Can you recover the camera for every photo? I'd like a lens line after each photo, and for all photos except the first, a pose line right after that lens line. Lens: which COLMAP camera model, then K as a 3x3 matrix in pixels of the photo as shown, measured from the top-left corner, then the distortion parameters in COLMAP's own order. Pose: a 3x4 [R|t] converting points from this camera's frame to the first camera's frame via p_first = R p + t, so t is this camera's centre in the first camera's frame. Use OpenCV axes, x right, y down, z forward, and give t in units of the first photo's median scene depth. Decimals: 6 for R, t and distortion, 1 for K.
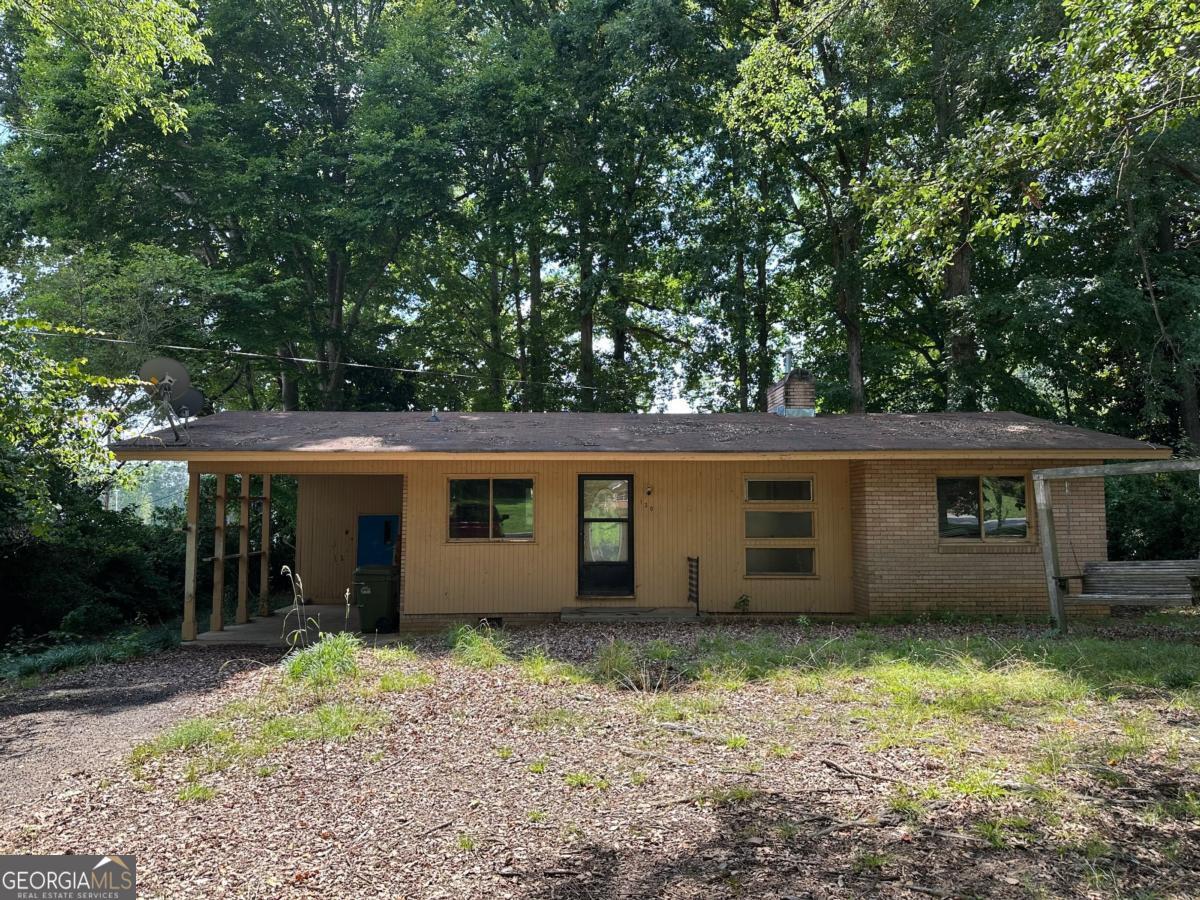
lens RADIAL K [[835.6, 0, 598.8], [0, 835.6, 425.5], [0, 0, 1]] dist [0.078870, -0.095690]
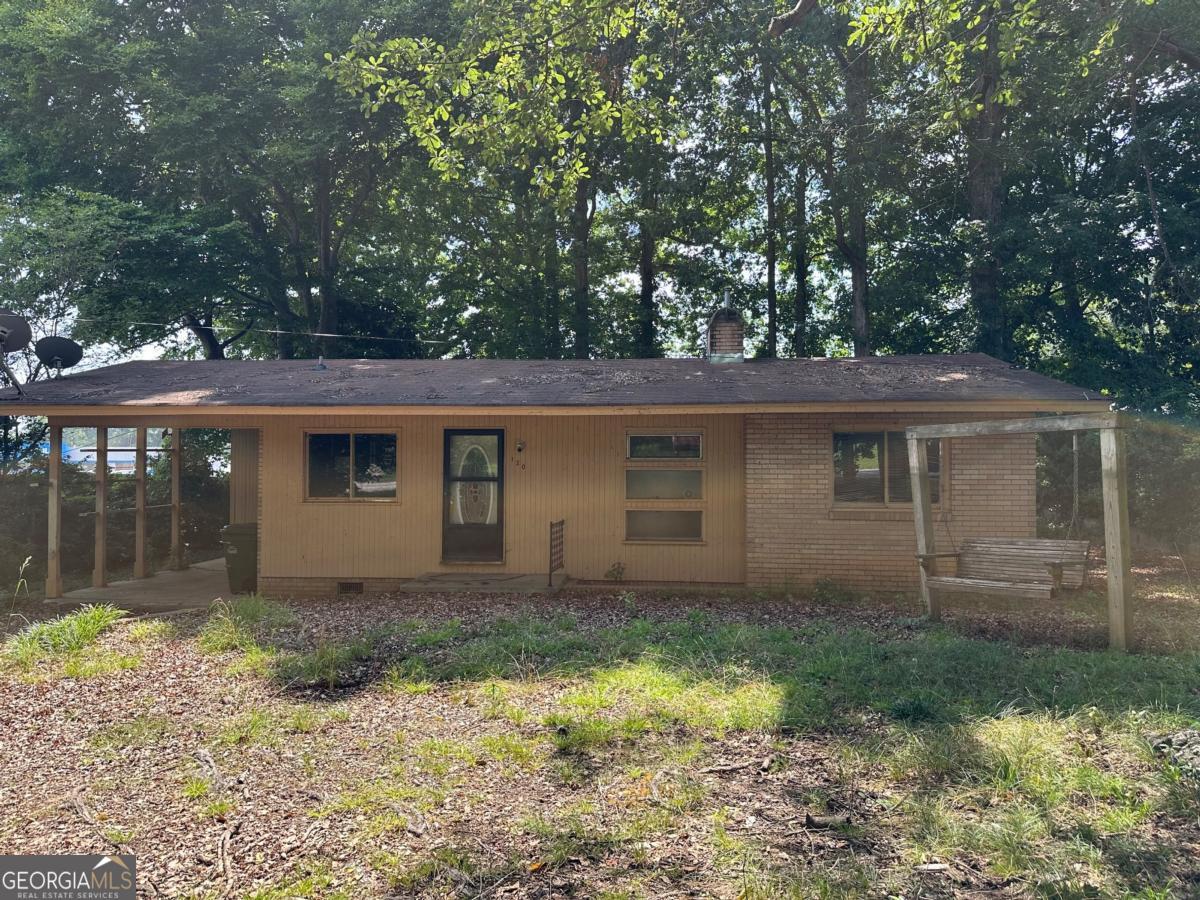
lens RADIAL K [[835.6, 0, 598.8], [0, 835.6, 425.5], [0, 0, 1]] dist [0.078870, -0.095690]
pose [[0.993803, 0.000066, -0.111152, 0.249021], [0.007670, 0.997575, 0.069175, -0.007657], [0.110888, -0.069598, 0.991393, 0.112402]]
